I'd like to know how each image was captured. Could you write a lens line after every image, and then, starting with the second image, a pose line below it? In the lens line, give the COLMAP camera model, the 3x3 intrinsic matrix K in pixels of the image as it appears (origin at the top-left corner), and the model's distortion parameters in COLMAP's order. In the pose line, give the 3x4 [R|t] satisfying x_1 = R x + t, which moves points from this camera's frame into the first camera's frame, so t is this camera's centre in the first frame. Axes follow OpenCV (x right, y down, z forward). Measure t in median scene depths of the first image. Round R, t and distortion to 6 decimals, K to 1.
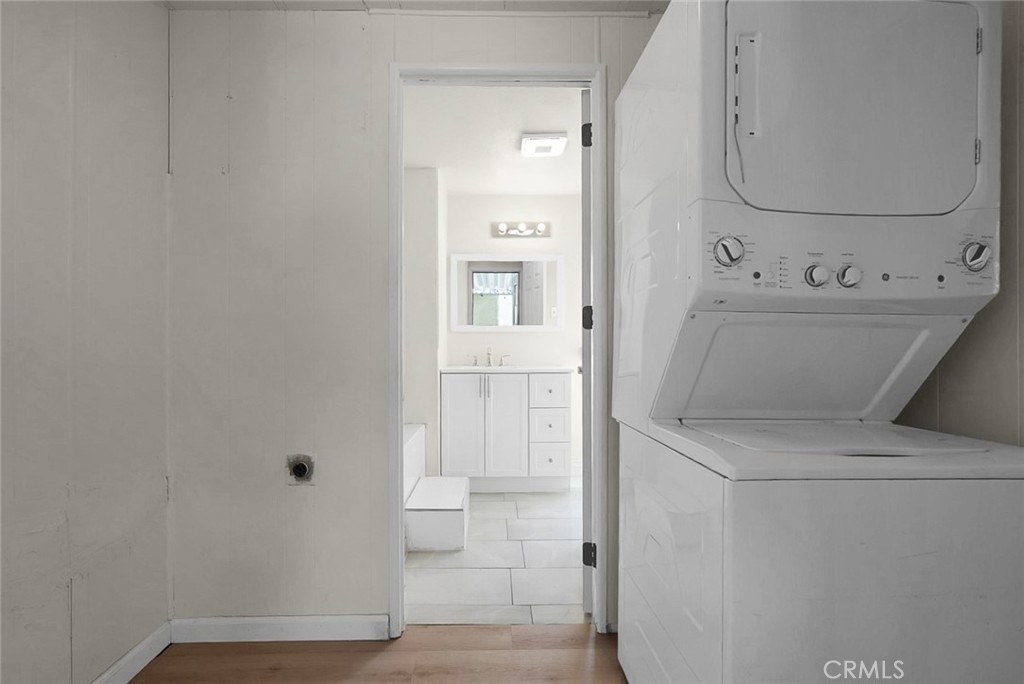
lens RADIAL K [[434.9, 0, 513.1], [0, 434.9, 345.8], [0, 0, 1]] dist [-0.001616, -0.000066]
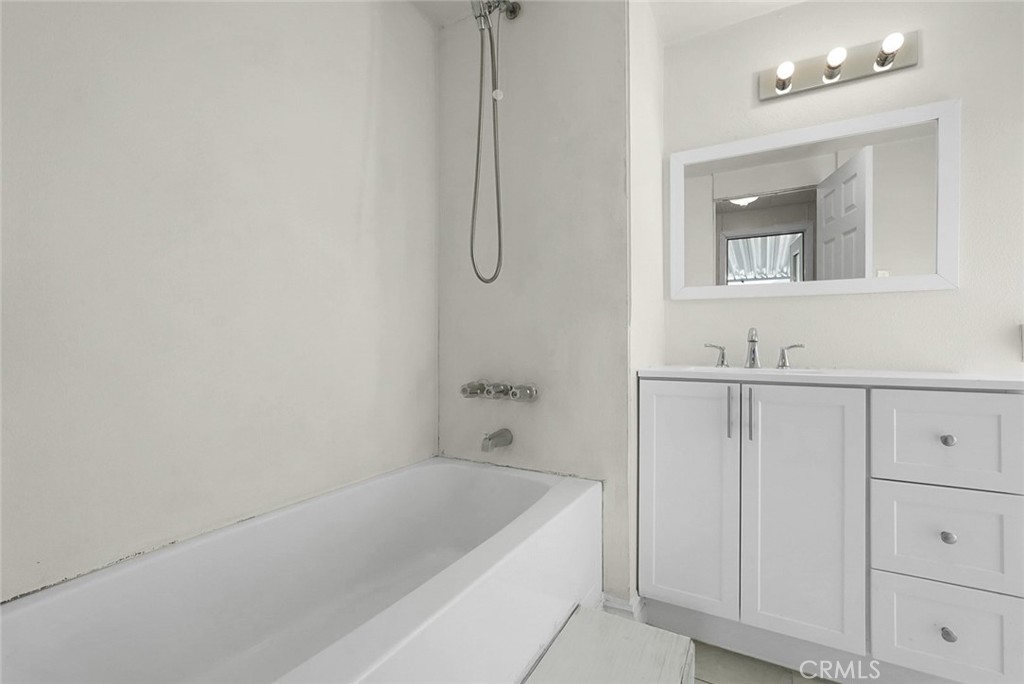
lens RADIAL K [[434.9, 0, 513.1], [0, 434.9, 345.8], [0, 0, 1]] dist [-0.001616, -0.000066]
pose [[0.847217, 0.000216, -0.531247, -0.025236], [-0.002954, 0.999986, -0.004306, 0.027286], [0.531239, 0.005217, 0.847206, 0.473166]]
